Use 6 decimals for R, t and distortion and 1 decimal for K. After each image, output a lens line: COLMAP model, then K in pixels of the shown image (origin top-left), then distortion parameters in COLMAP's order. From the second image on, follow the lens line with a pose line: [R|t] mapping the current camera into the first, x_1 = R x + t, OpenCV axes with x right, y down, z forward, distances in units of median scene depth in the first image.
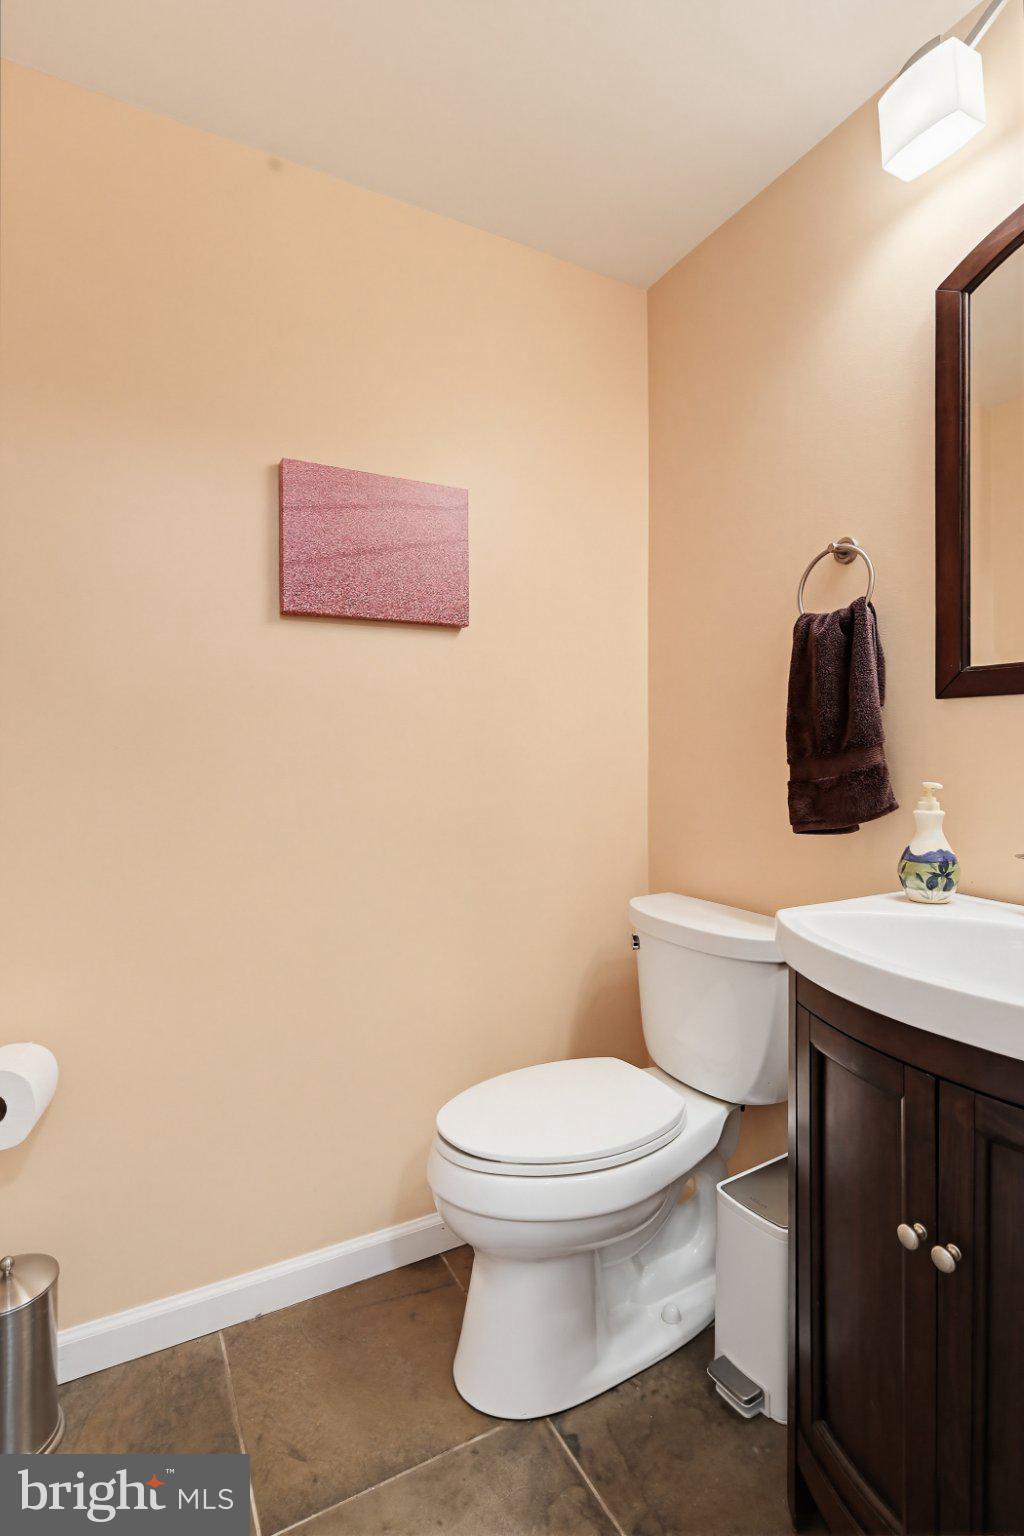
lens RADIAL K [[750.7, 0, 517.8], [0, 750.7, 762.1], [0, 0, 1]] dist [-0.002079, -0.003503]
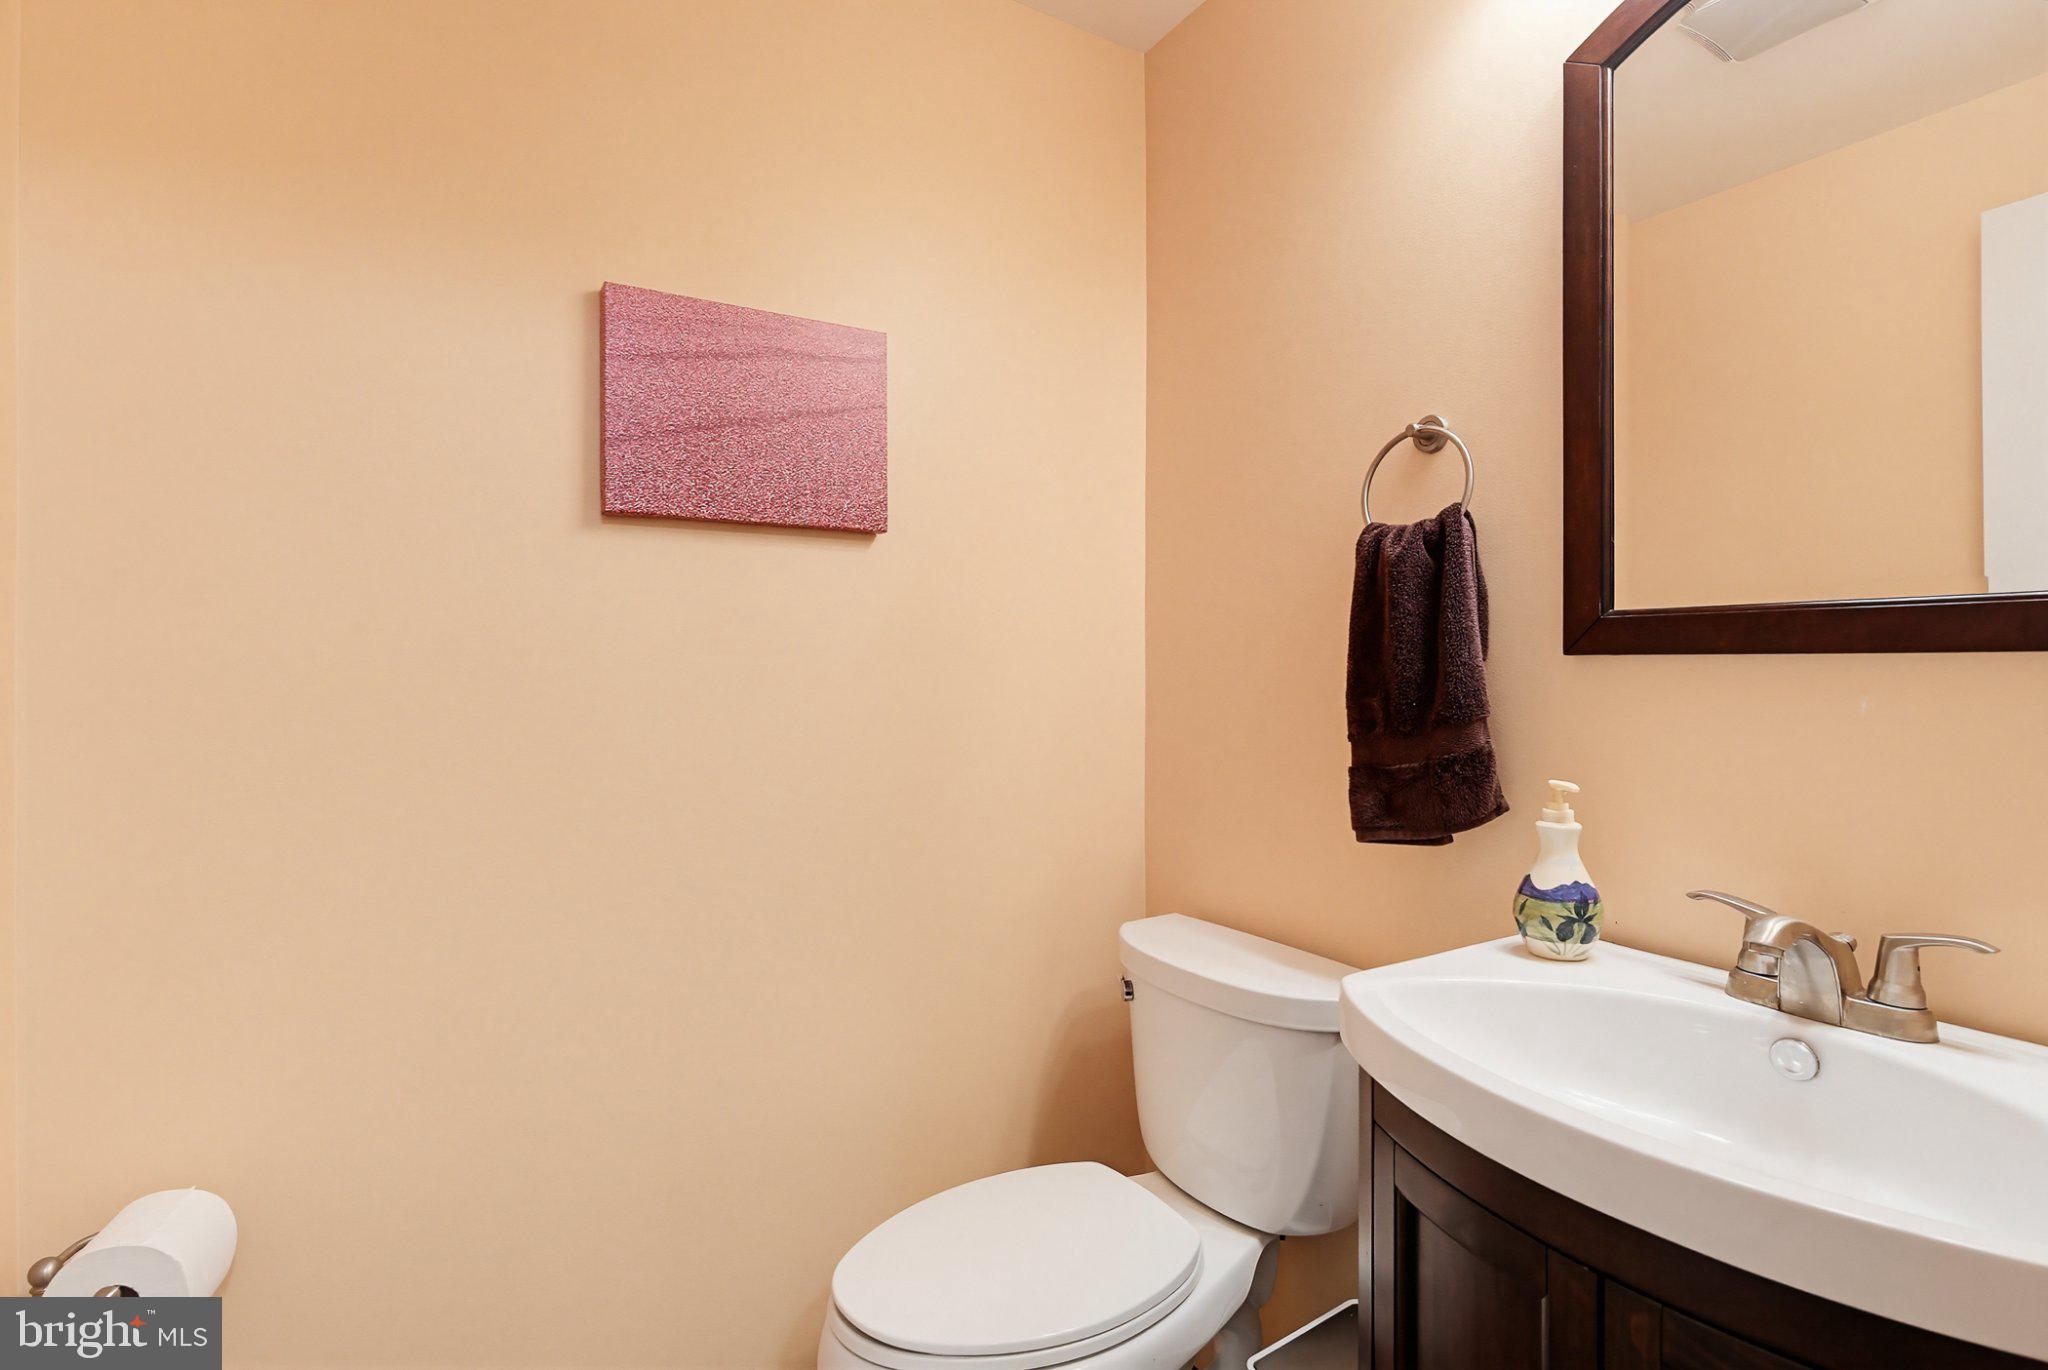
lens RADIAL K [[1000.9, 0, 1017.6], [0, 1000.9, 683.7], [0, 0, 1]] dist [-0.002079, -0.003503]
pose [[0.998595, 0.002792, 0.052924, 0.006581], [-0.002692, 0.999994, -0.001960, -0.048310], [-0.052929, 0.001814, 0.998597, 0.096153]]
